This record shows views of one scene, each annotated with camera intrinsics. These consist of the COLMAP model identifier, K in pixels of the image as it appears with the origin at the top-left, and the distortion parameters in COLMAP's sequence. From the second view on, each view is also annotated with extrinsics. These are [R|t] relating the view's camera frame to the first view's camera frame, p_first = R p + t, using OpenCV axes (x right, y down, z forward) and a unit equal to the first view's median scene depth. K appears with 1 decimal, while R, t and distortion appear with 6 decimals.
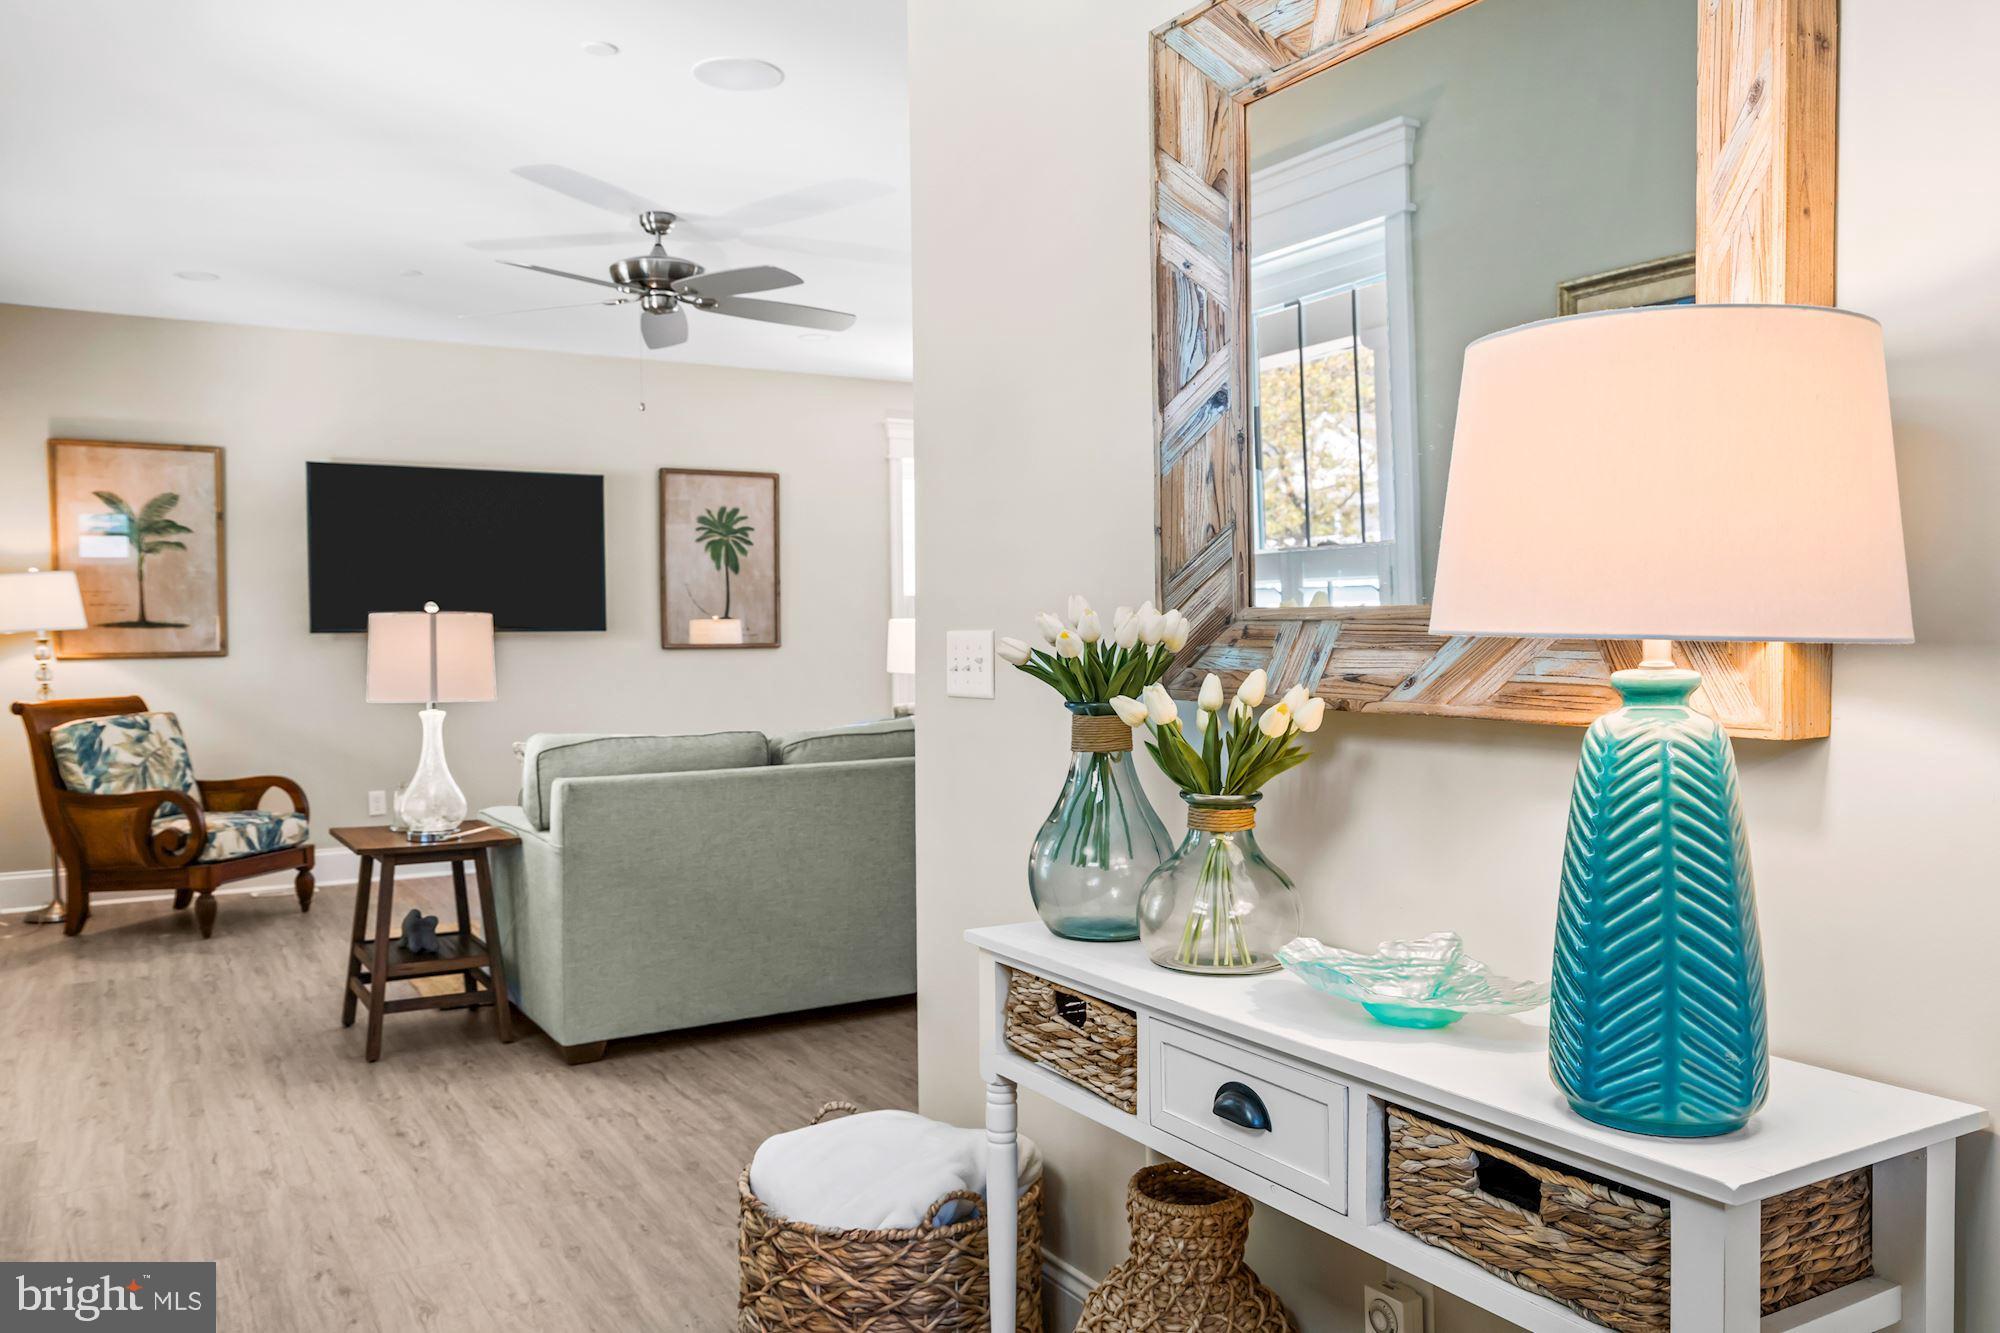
lens RADIAL K [[1515.7, 0, 1004.6], [0, 1515.7, 669.8], [0, 0, 1]] dist [0.002977, -0.000015]
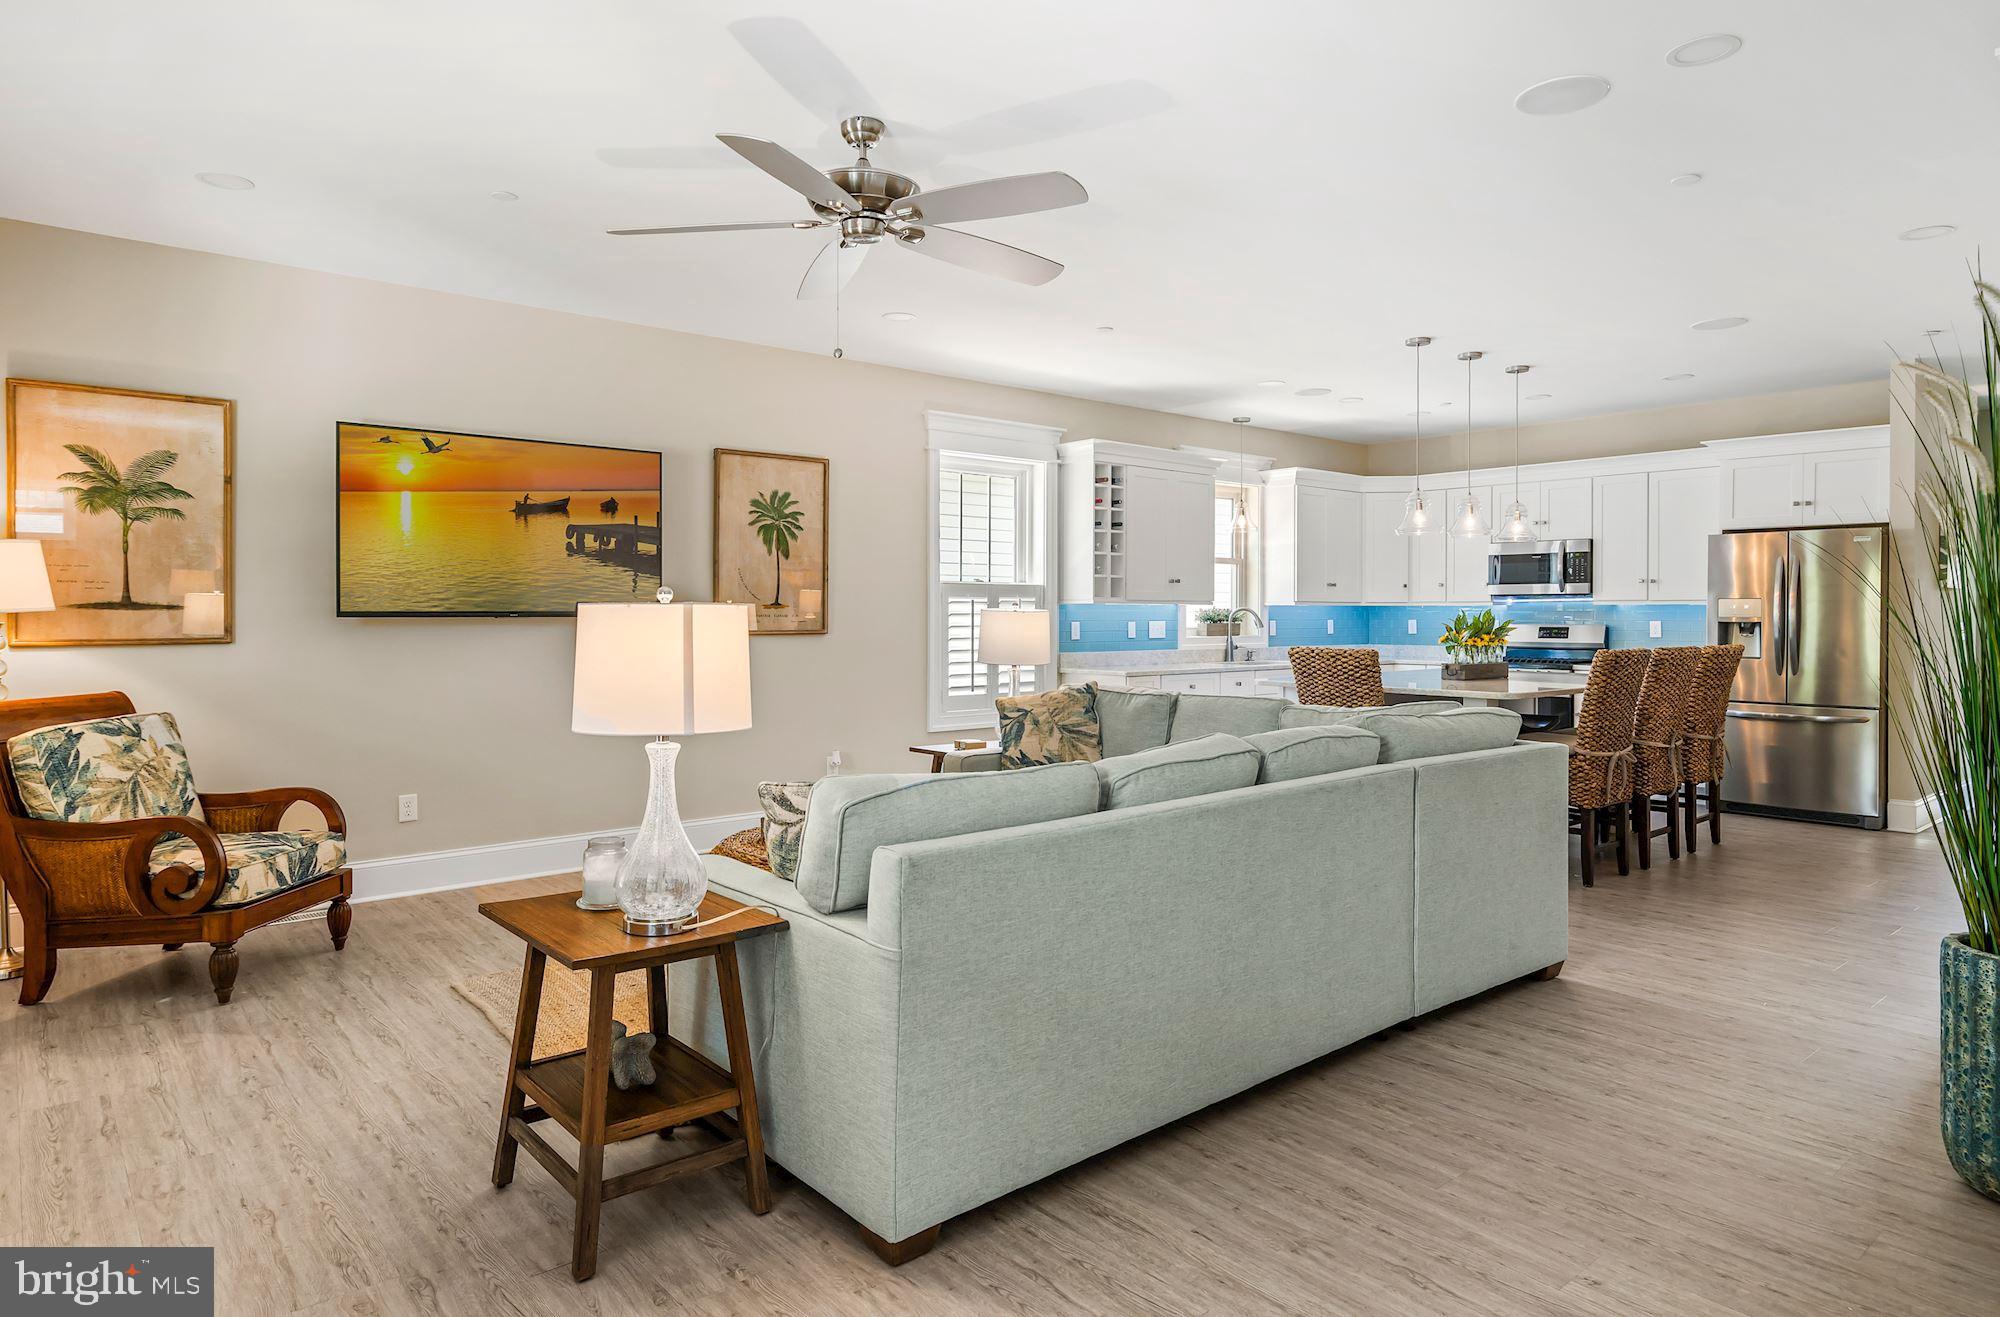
lens RADIAL K [[1176.8, 0, 1010.8], [0, 1176.8, 615.4], [0, 0, 1]] dist [0.002403, 0.005555]
pose [[0.985977, 0.010085, 0.166577, -0.219248], [-0.006328, 0.999714, -0.023067, -0.014019], [-0.166761, 0.021689, 0.985759, 0.310065]]
